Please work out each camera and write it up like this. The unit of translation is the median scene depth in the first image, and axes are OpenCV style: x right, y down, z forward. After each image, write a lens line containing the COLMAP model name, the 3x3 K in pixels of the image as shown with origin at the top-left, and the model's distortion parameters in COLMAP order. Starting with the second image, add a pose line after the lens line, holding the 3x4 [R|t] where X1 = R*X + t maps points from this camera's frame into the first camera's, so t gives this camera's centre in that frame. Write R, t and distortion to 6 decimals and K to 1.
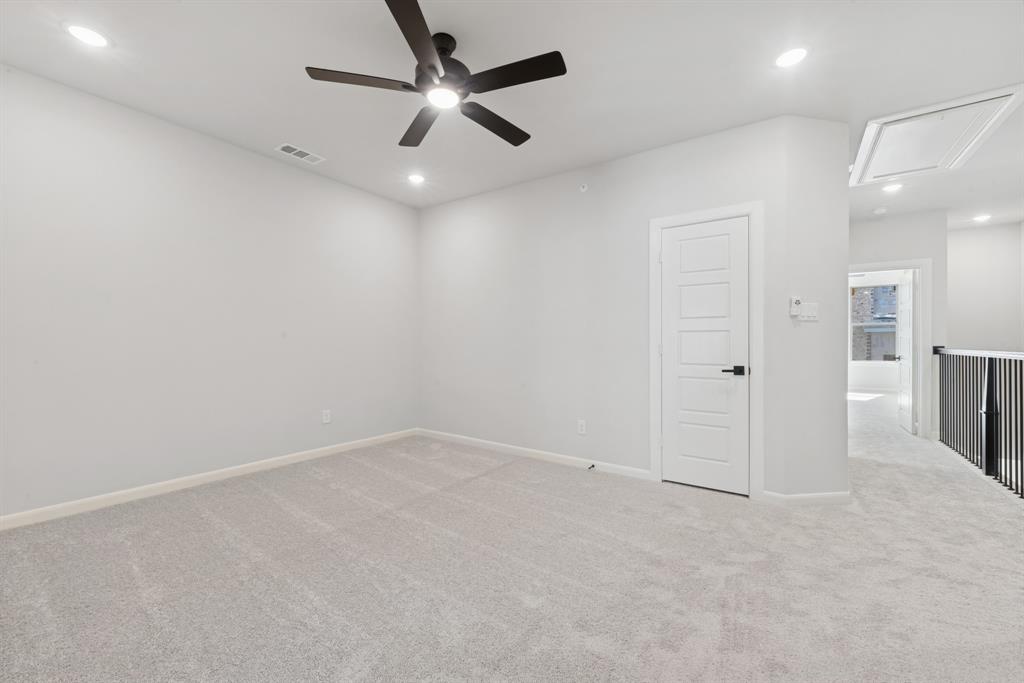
lens RADIAL K [[411.3, 0, 512.0], [0, 411.3, 341.5], [0, 0, 1]] dist [0.001018, 0.000155]
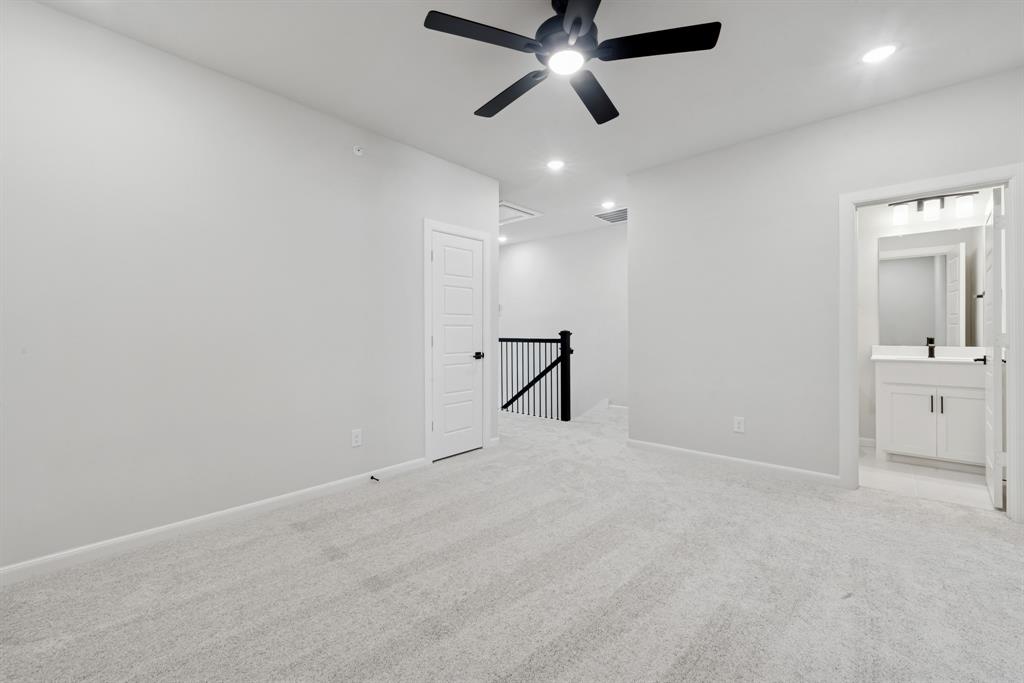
lens RADIAL K [[416.2, 0, 513.6], [0, 416.2, 333.0], [0, 0, 1]] dist [0.001205, 0.000106]
pose [[0.128996, -0.003807, 0.991638, -0.714900], [0.004333, 0.999985, 0.003275, -0.005954], [-0.991636, 0.003874, 0.129011, 0.662045]]
